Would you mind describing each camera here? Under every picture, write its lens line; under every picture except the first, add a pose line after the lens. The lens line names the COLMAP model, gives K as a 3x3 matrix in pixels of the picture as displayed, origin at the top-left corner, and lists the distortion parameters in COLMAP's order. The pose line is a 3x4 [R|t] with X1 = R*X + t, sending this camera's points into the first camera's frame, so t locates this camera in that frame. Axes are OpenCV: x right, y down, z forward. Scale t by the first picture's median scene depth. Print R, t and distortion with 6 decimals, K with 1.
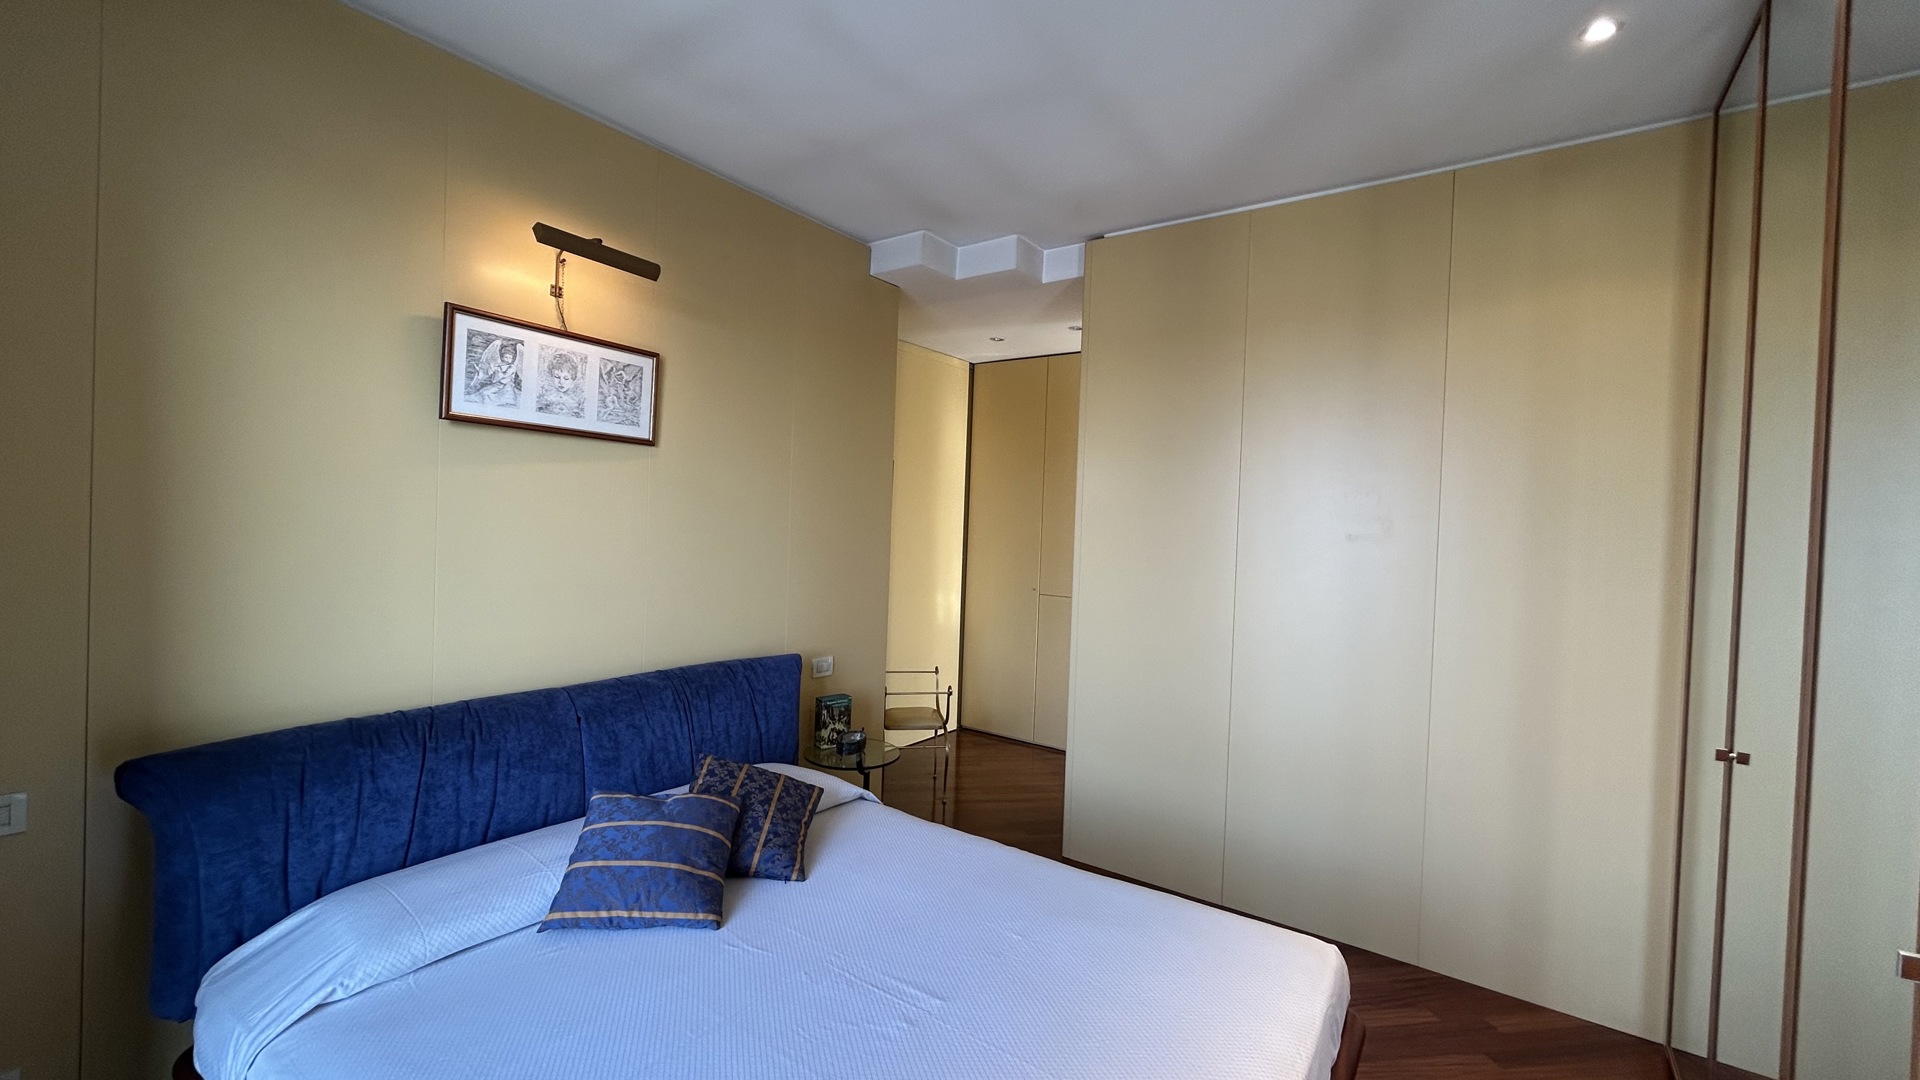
lens RADIAL K [[768.0, 0, 960.0], [0, 768.0, 540.0], [0, 0, 1]] dist [0.001672, 0.000335]
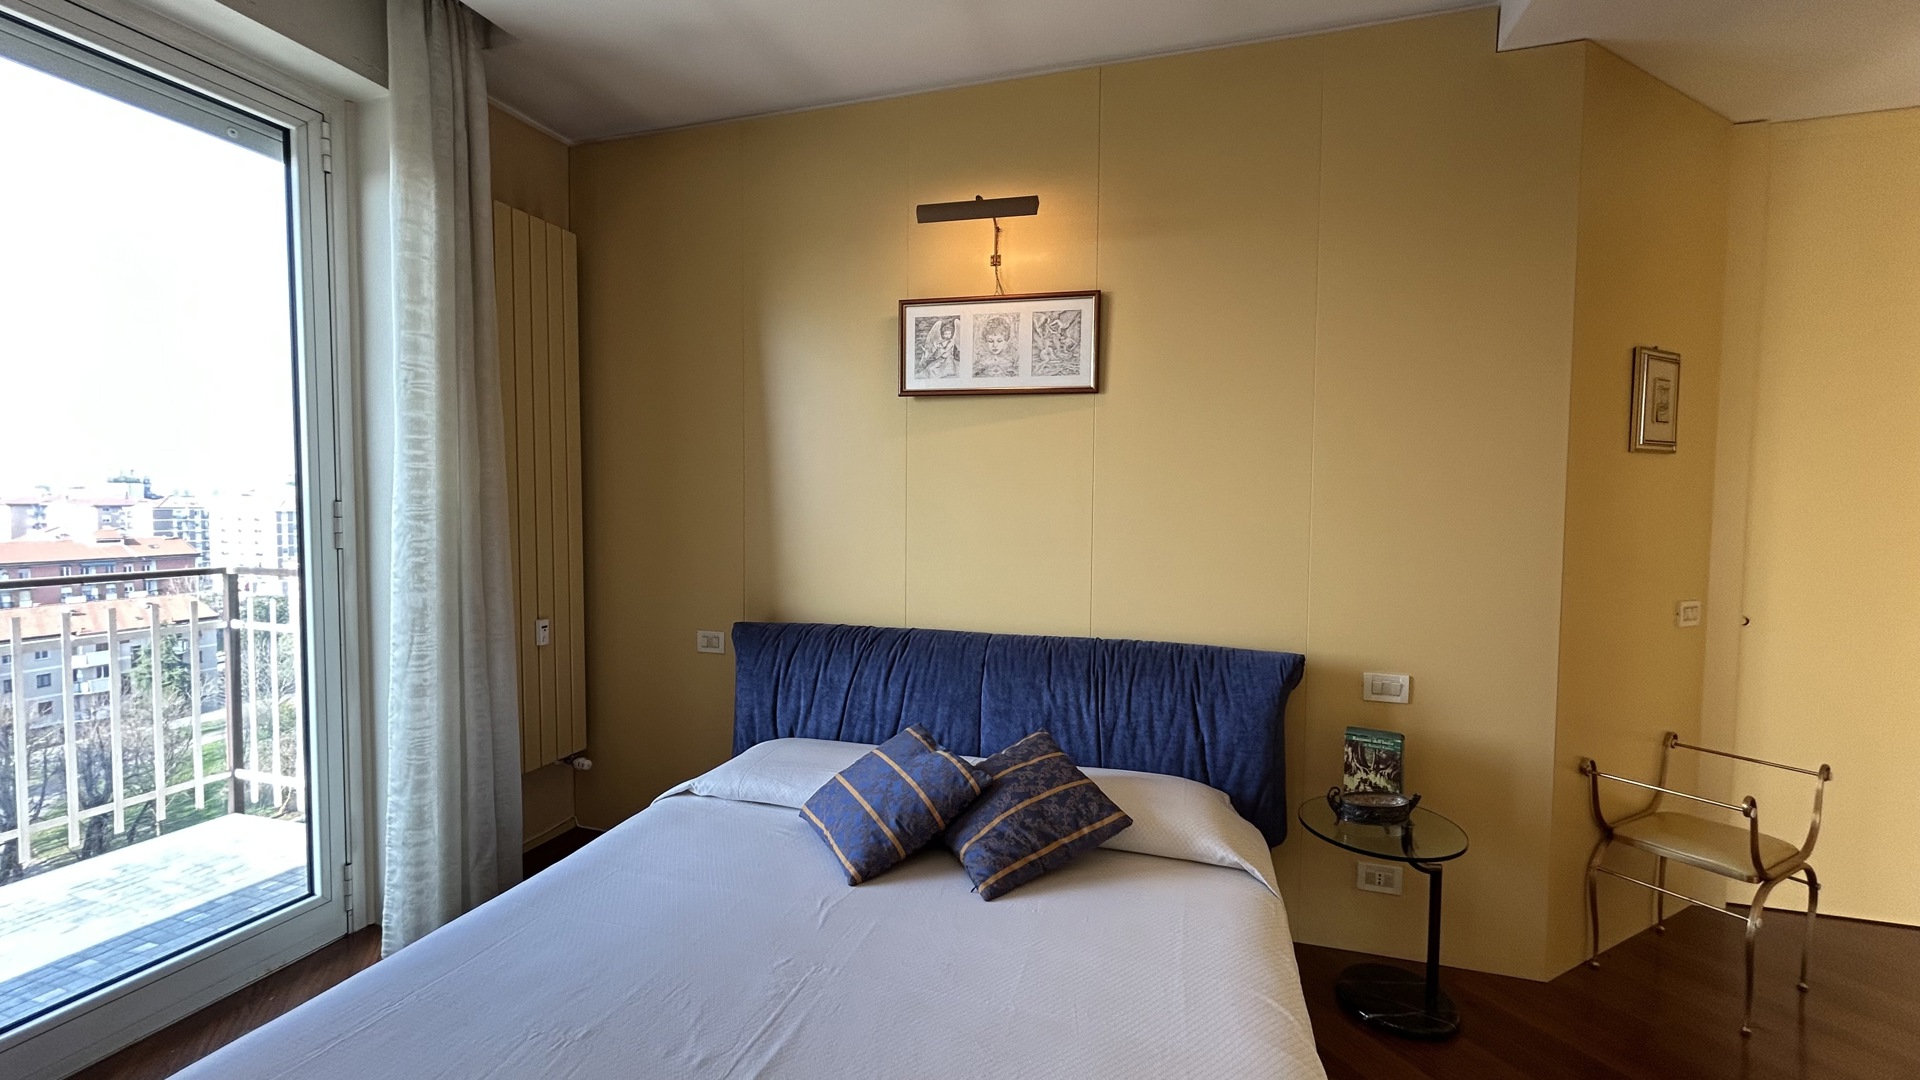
lens RADIAL K [[768.0, 0, 960.0], [0, 768.0, 540.0], [0, 0, 1]] dist [0.001672, 0.000335]
pose [[0.329720, 0.013693, -0.943980, 0.466762], [-0.016805, 0.999822, 0.008633, 0.053953], [0.943929, 0.013017, 0.329891, 0.613068]]
